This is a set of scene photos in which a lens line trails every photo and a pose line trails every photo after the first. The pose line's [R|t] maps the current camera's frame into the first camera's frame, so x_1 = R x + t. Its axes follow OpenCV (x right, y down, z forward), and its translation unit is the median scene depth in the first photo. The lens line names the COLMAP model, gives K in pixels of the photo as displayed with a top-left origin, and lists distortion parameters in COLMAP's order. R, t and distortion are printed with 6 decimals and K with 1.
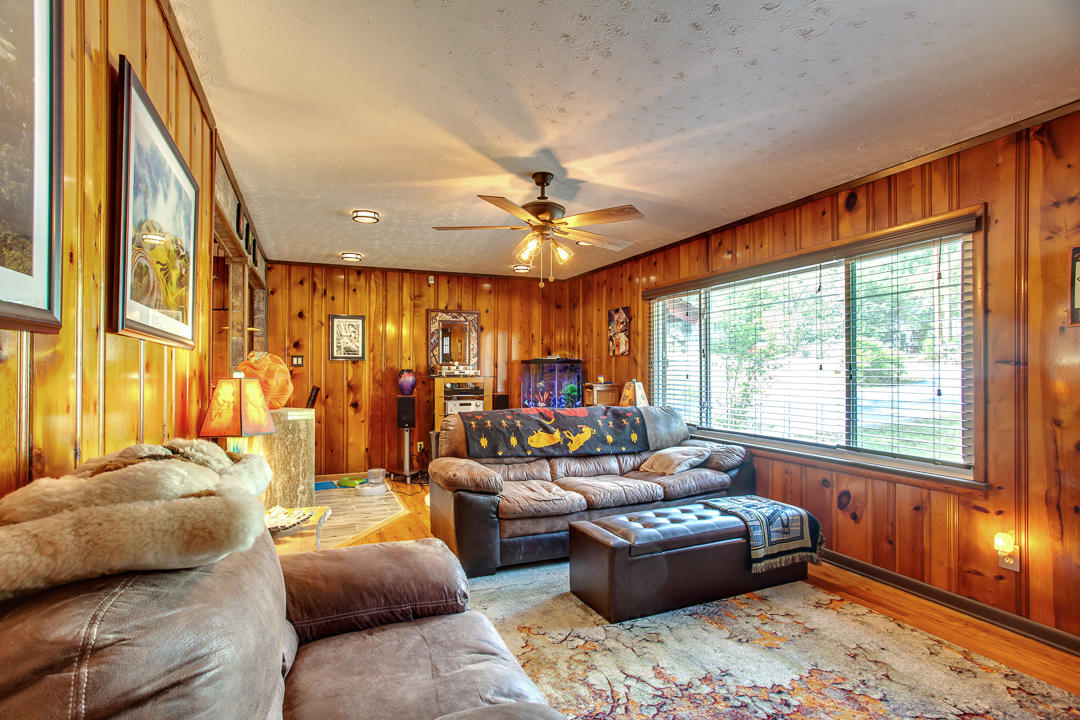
lens RADIAL K [[538.8, 0, 537.7], [0, 538.8, 363.3], [0, 0, 1]] dist [-0.055081, 0.028531]
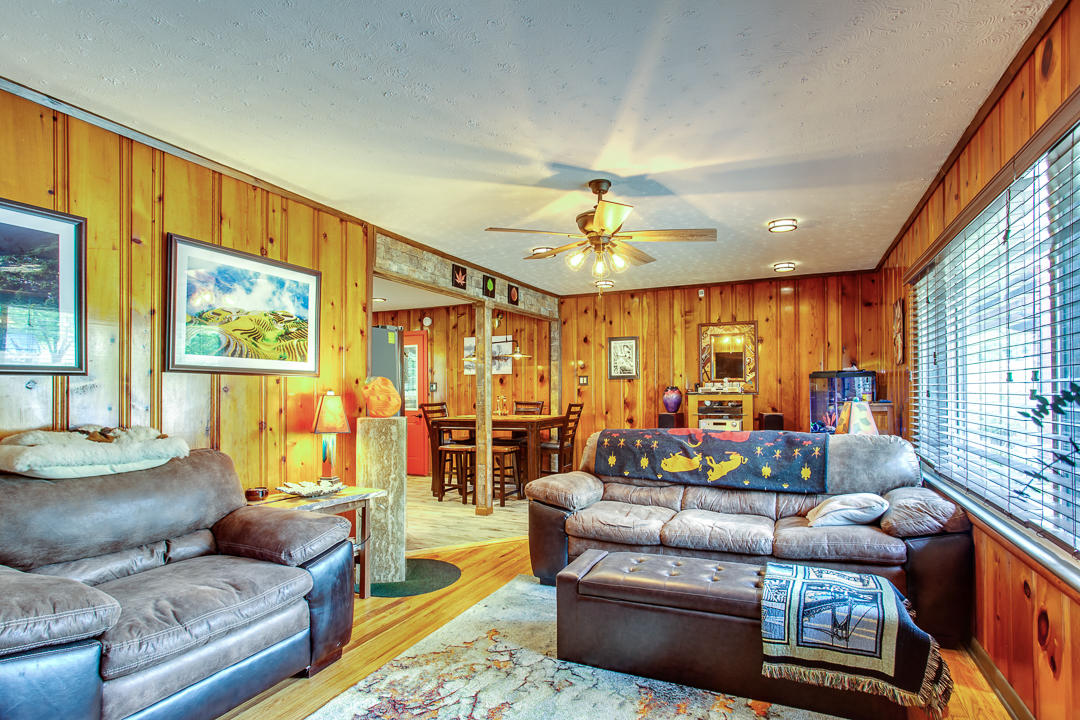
lens RADIAL K [[545.2, 0, 545.7], [0, 545.2, 380.4], [0, 0, 1]] dist [-0.054994, 0.027726]
pose [[0.667632, -0.019239, -0.744242, 0.389071], [0.019350, 0.999777, -0.008486, 0.004184], [0.744240, -0.008735, 0.667856, 0.166638]]
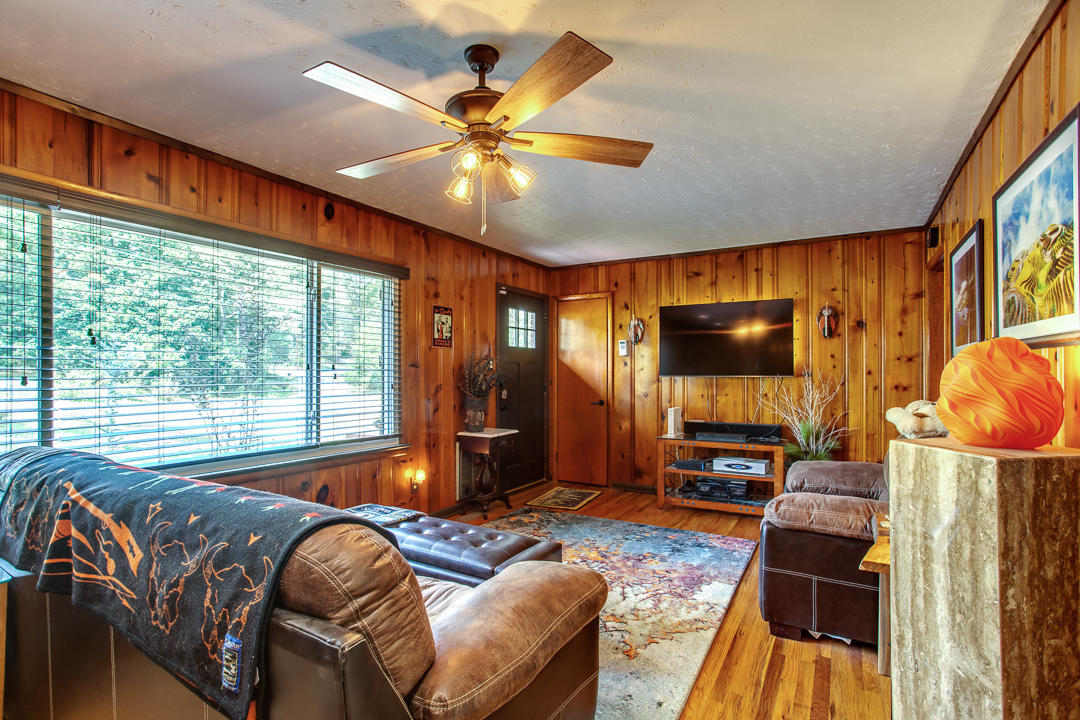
lens RADIAL K [[538.8, 0, 537.7], [0, 538.8, 363.3], [0, 0, 1]] dist [-0.055081, 0.028531]
pose [[-0.598992, 0.005687, 0.800735, -0.303489], [-0.016738, 0.999667, -0.019621, 0.008108], [-0.800580, -0.025155, -0.598698, 0.770864]]
